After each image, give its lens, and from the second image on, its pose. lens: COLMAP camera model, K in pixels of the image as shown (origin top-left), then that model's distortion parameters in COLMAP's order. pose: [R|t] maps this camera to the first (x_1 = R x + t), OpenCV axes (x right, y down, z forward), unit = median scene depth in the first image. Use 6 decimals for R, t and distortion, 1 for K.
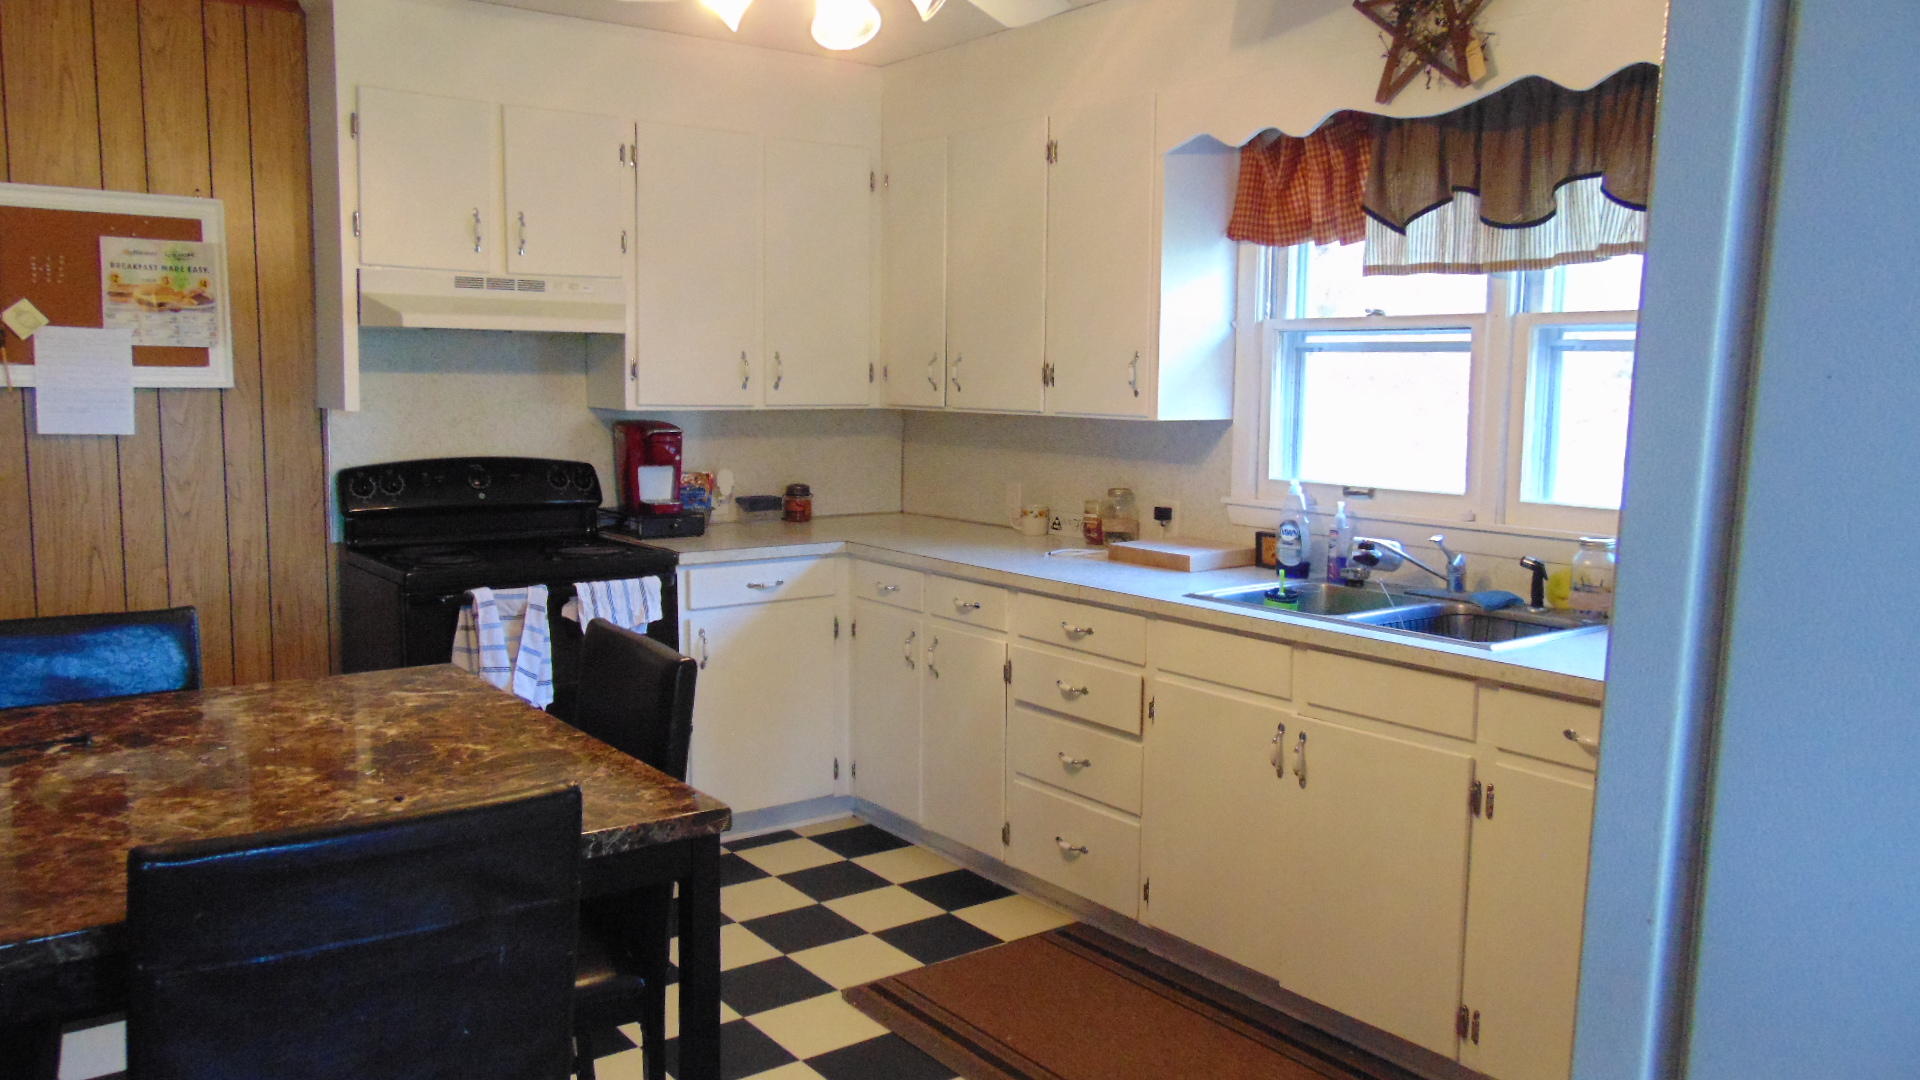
lens RADIAL K [[1437.2, 0, 956.5], [0, 1437.2, 535.8], [0, 0, 1]] dist [-0.040316, 0.088095]
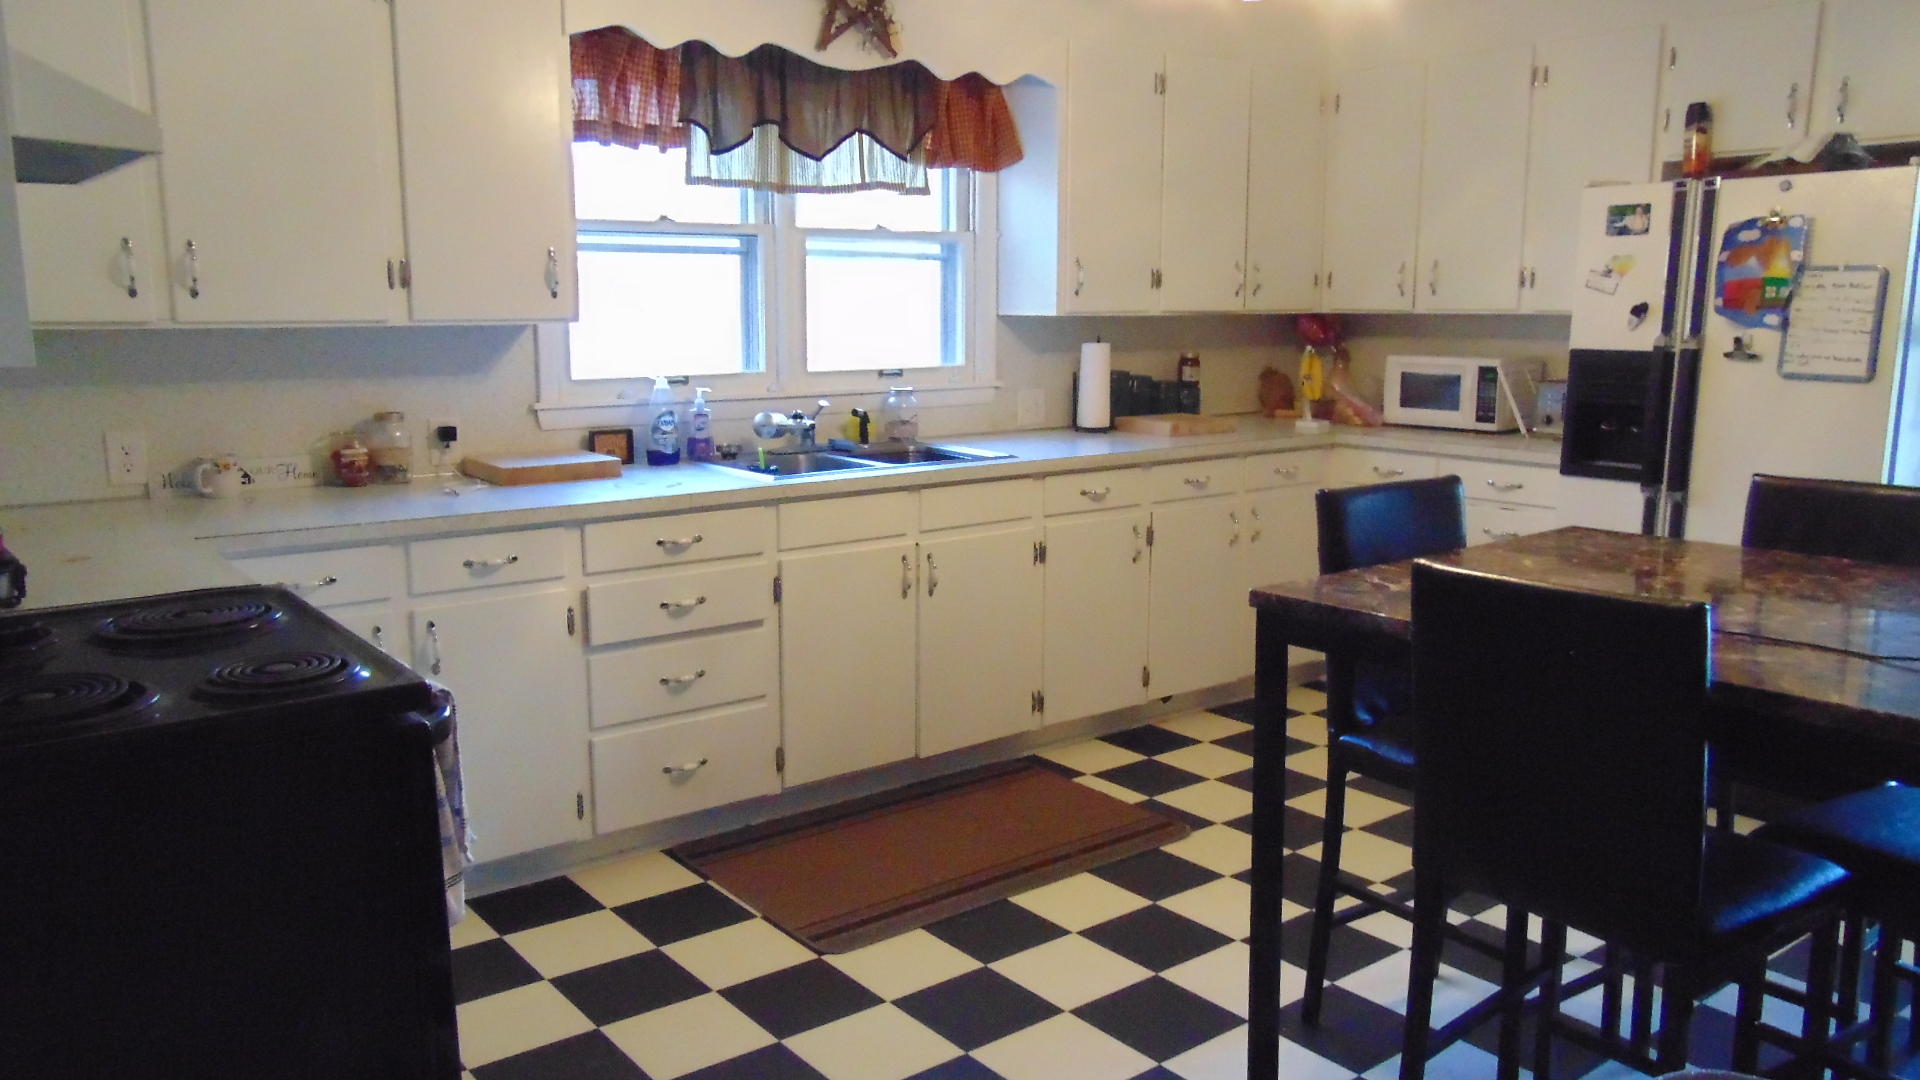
lens RADIAL K [[1437.2, 0, 956.5], [0, 1437.2, 535.8], [0, 0, 1]] dist [-0.040316, 0.088095]
pose [[-0.022127, -0.179239, 0.983557, -0.892031], [0.108295, 0.977579, 0.180586, -0.095237], [-0.993872, 0.110511, -0.002220, 0.846492]]
